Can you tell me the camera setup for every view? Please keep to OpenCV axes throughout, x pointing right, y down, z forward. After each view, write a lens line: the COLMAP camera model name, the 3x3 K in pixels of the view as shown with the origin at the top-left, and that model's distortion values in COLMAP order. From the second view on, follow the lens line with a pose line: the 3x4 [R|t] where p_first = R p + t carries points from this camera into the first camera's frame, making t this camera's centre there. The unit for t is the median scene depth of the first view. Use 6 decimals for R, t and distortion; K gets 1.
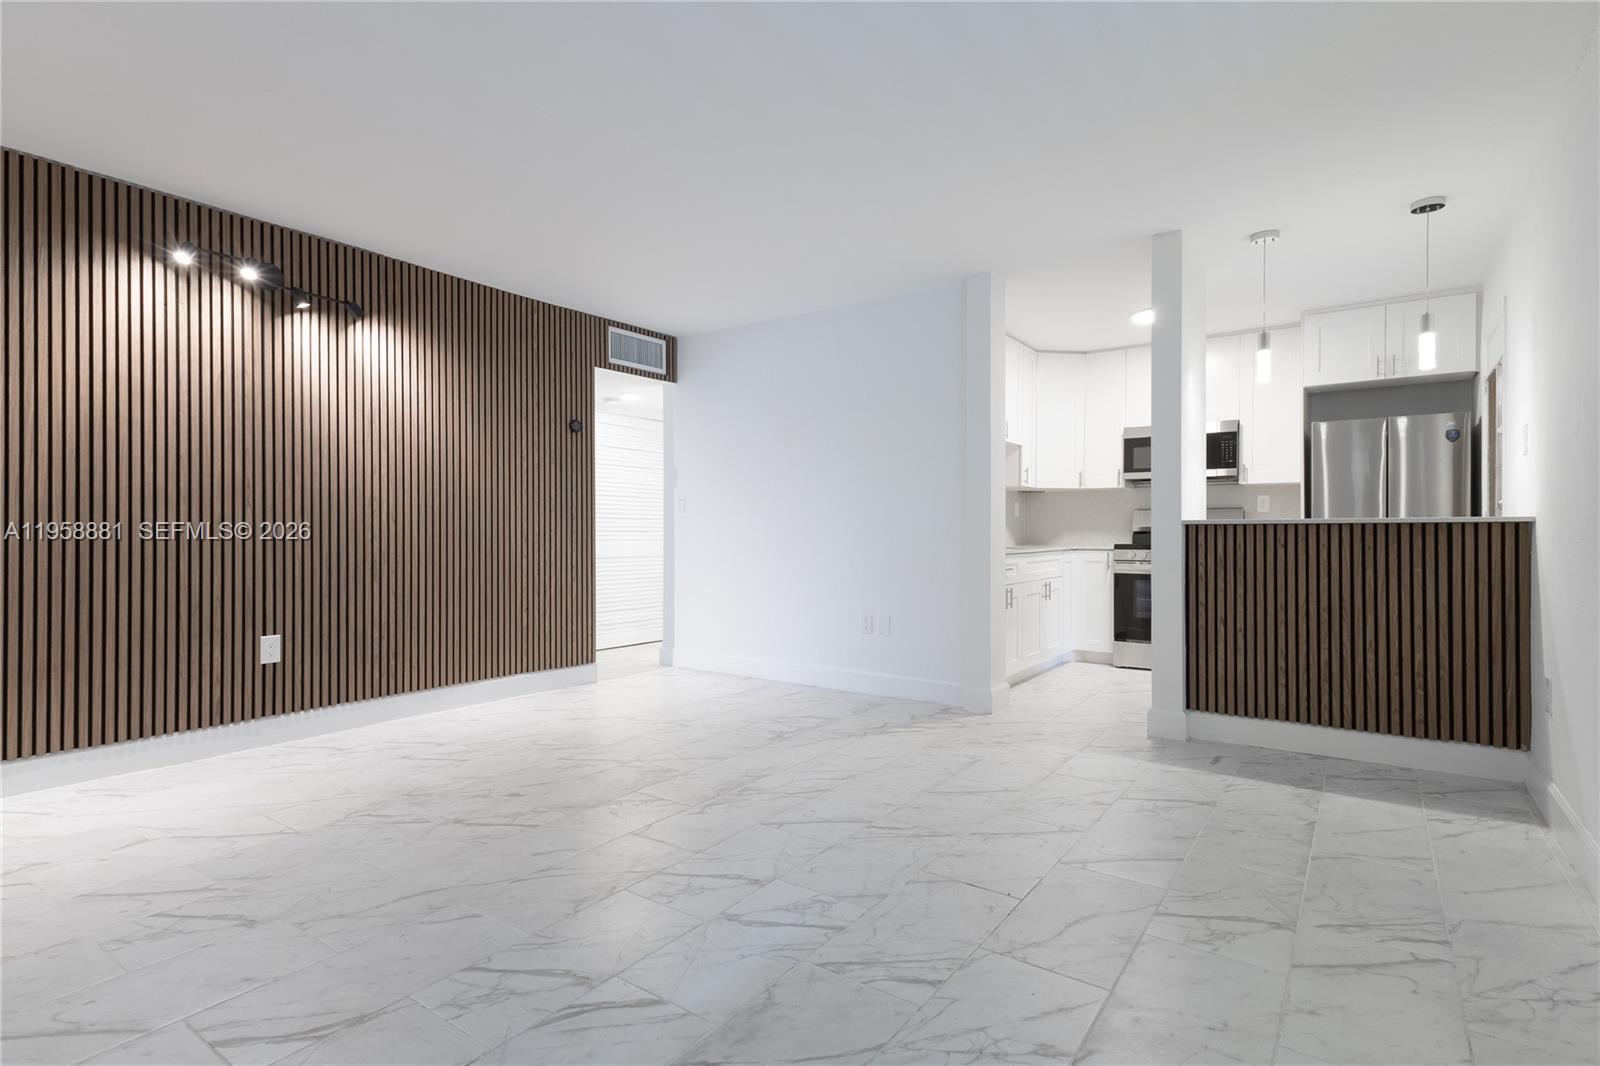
lens RADIAL K [[767.1, 0, 787.4], [0, 767.1, 529.9], [0, 0, 1]] dist [0.004432, -0.000395]
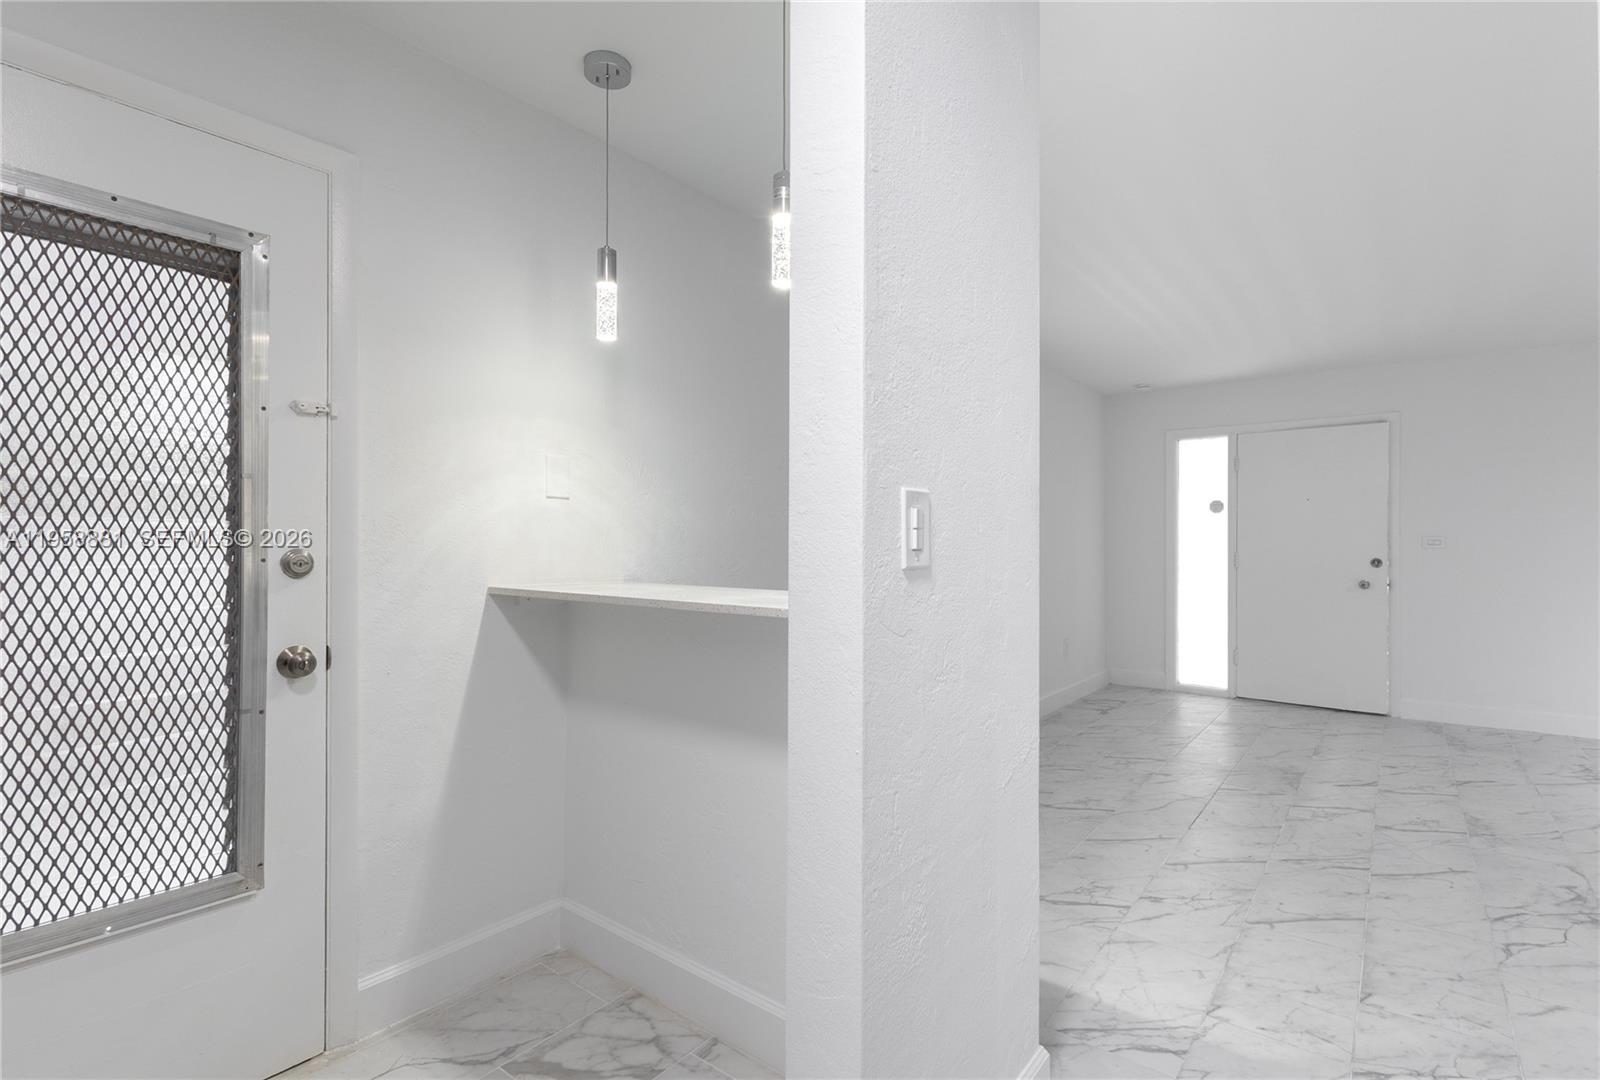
lens RADIAL K [[767.1, 0, 798.3], [0, 767.1, 539.1], [0, 0, 1]] dist [0.004432, -0.000395]
pose [[-0.999637, -0.003568, 0.026710, 0.650665], [-0.003843, 0.999940, -0.010269, -0.046993], [-0.026672, -0.010368, -0.999590, 1.560369]]
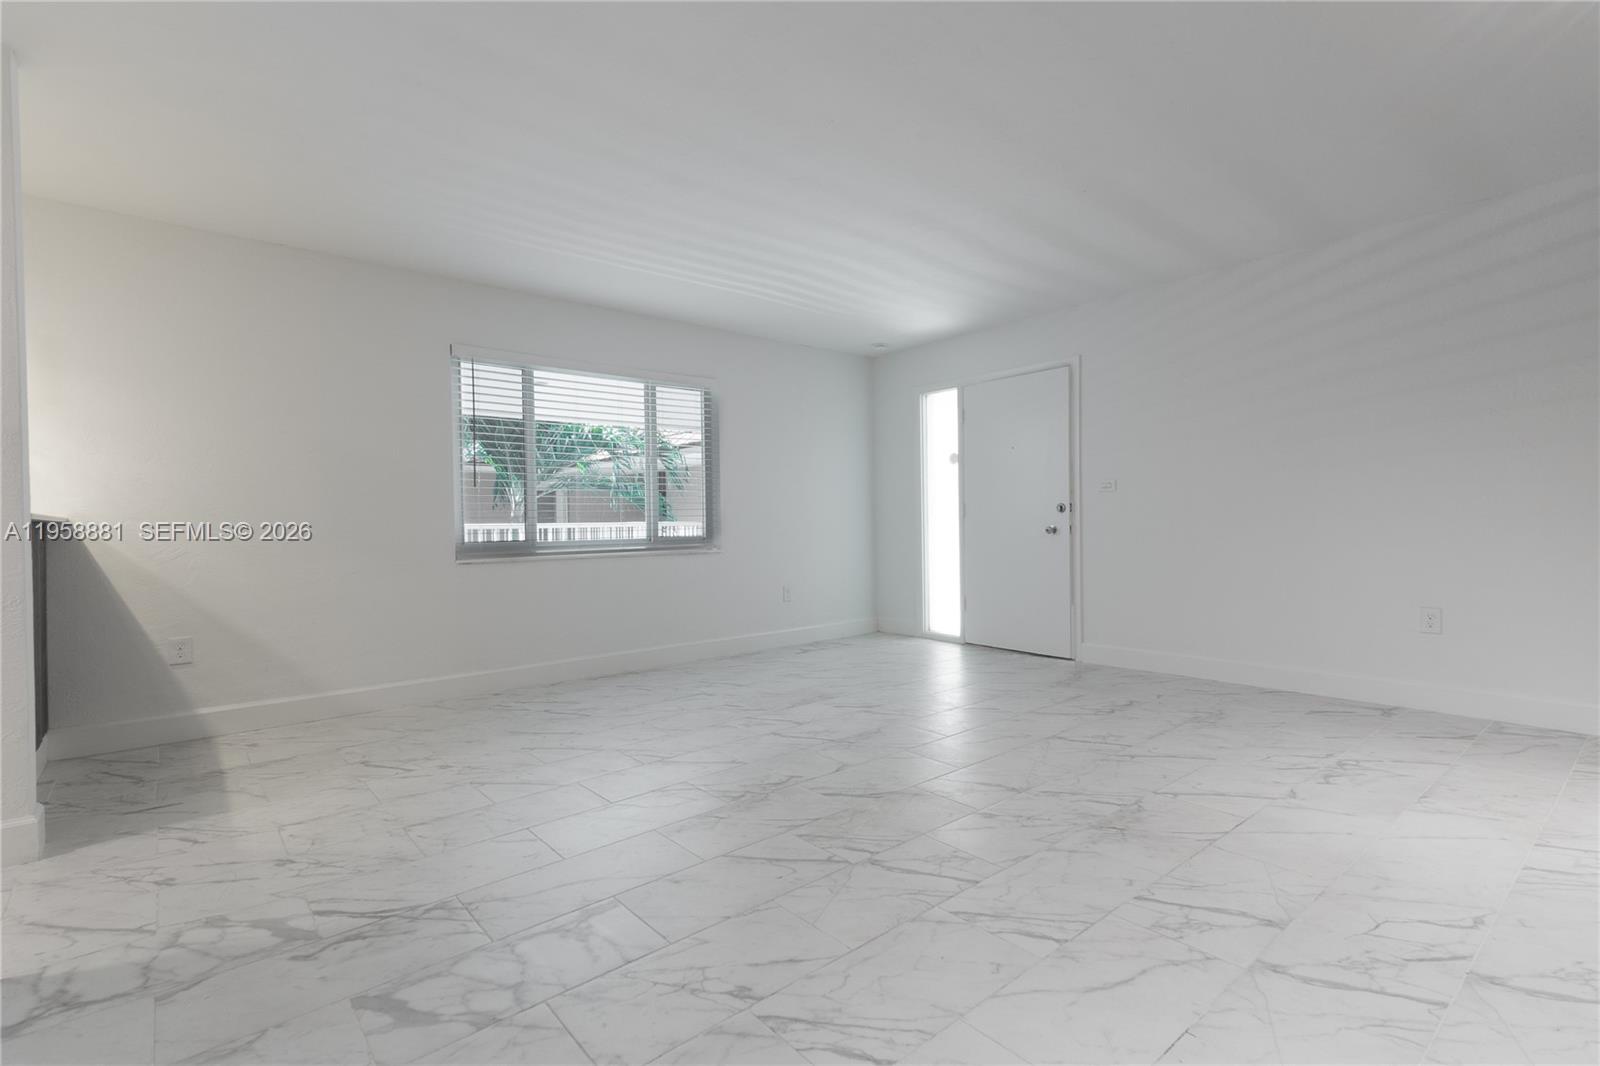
lens RADIAL K [[748.2, 0, 803.9], [0, 748.2, 532.1], [0, 0, 1]] dist [0.018538, 0.000233]
pose [[-0.972354, 0.008999, 0.233337, -0.297021], [0.011736, 0.999878, 0.010346, 0.006019], [-0.233215, 0.012799, -0.972341, 1.578033]]
